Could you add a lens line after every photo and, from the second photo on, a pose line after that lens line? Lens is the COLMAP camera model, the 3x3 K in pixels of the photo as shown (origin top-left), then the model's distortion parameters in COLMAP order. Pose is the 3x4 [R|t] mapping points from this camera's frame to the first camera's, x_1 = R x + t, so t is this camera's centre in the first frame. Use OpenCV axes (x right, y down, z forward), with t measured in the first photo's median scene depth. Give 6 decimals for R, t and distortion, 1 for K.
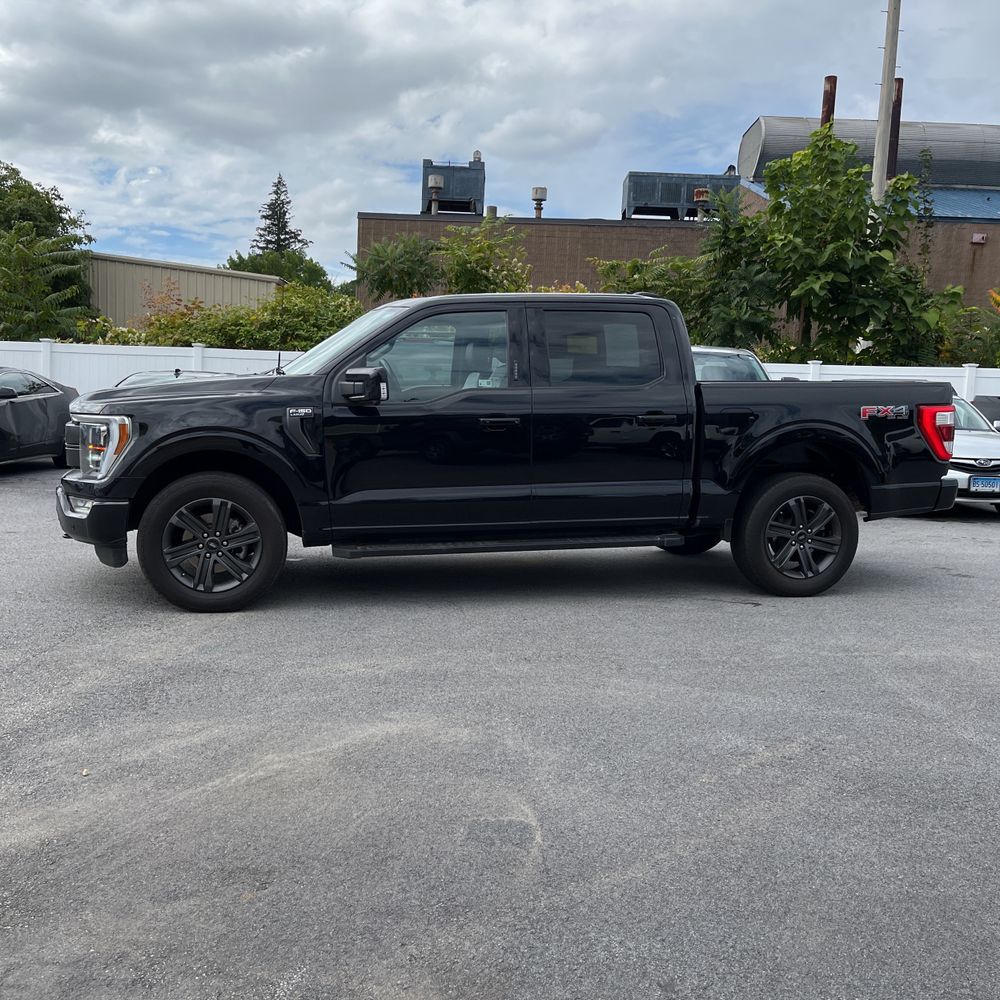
lens RADIAL K [[1043.7, 0, 501.2], [0, 1043.7, 511.9], [0, 0, 1]] dist [0.005782, 0.029848]
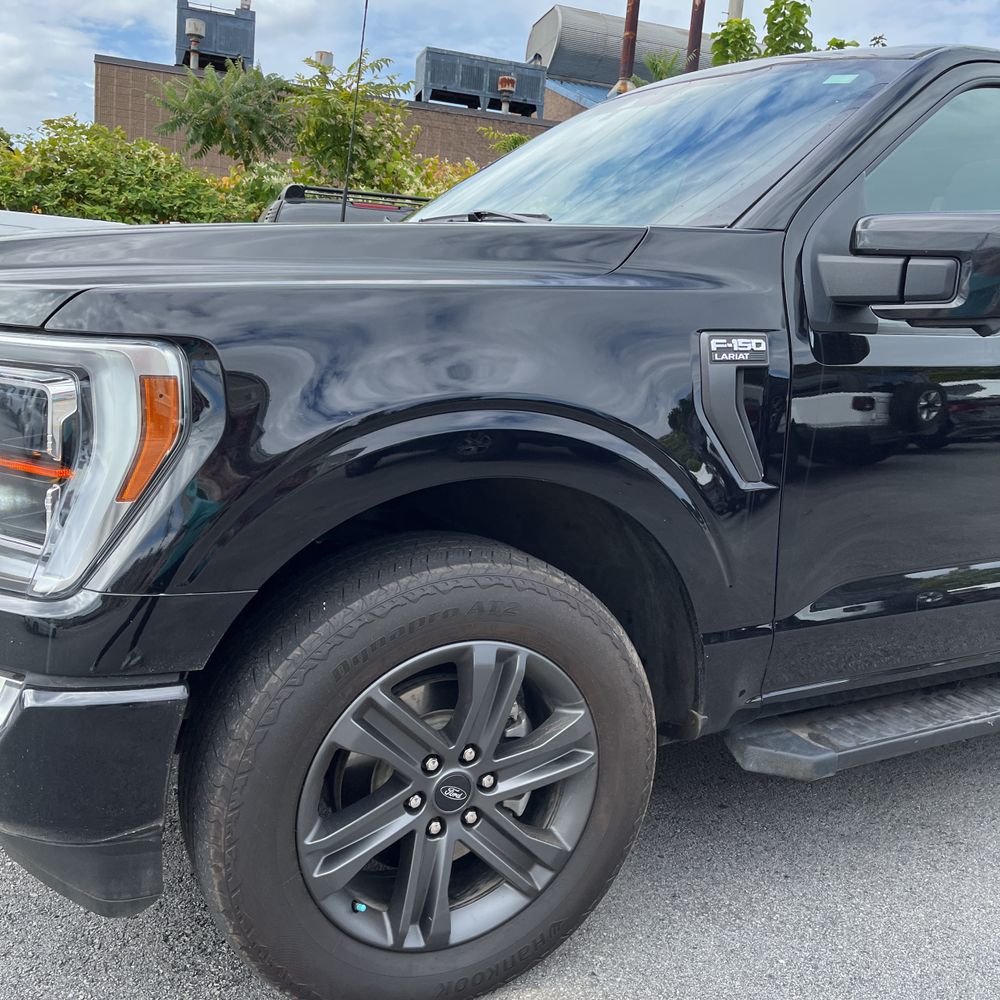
lens RADIAL K [[1014.7, 0, 501.4], [0, 1014.7, 527.0], [0, 0, 1]] dist [0.012889, 0.015343]
pose [[0.958836, -0.007865, 0.283852, -0.122460], [-0.021331, 0.994797, 0.099617, -0.025532], [-0.283158, -0.101572, 0.953679, 0.260509]]
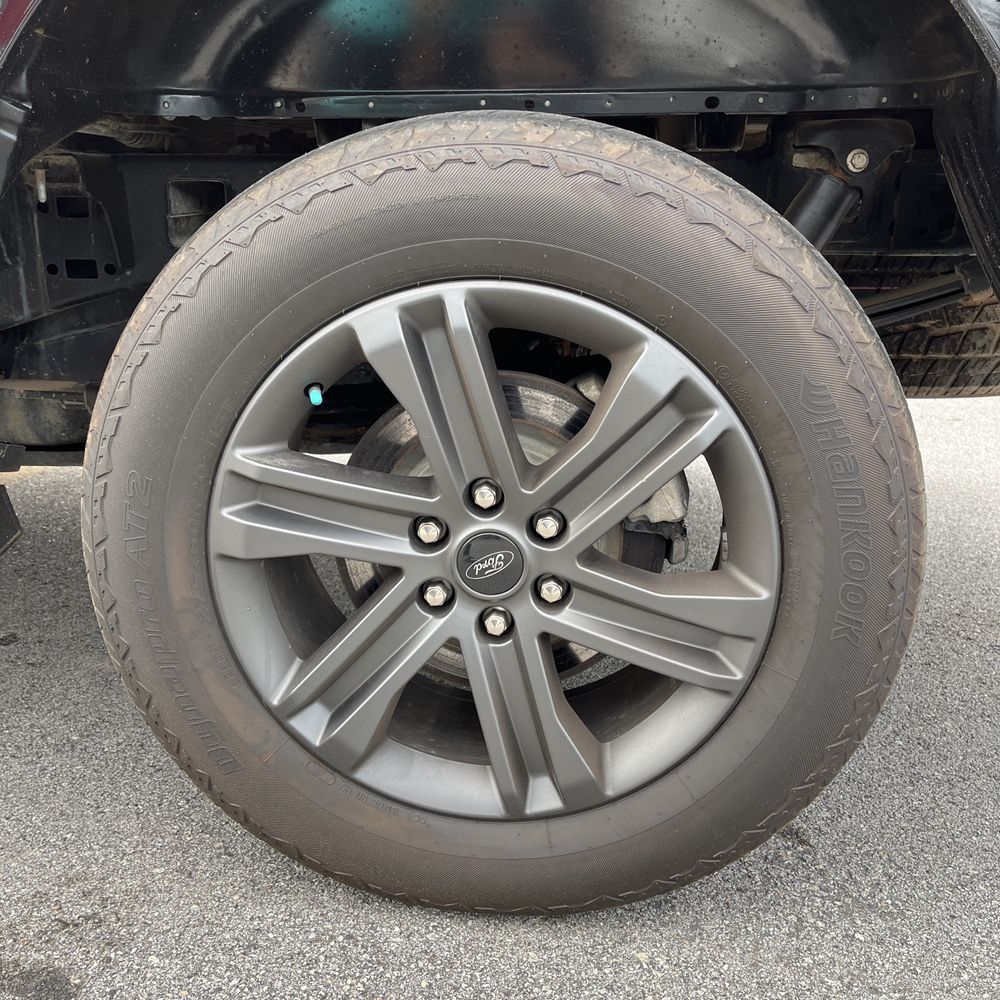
lens RADIAL K [[1013.9, 0, 526.7], [0, 1013.9, 512.6], [0, 0, 1]] dist [0.023189, 0.002895]
pose [[0.951205, 0.092362, -0.294412, 0.137464], [-0.036282, 0.981010, 0.190535, -0.004587], [0.306419, -0.170555, 0.936492, 0.355246]]
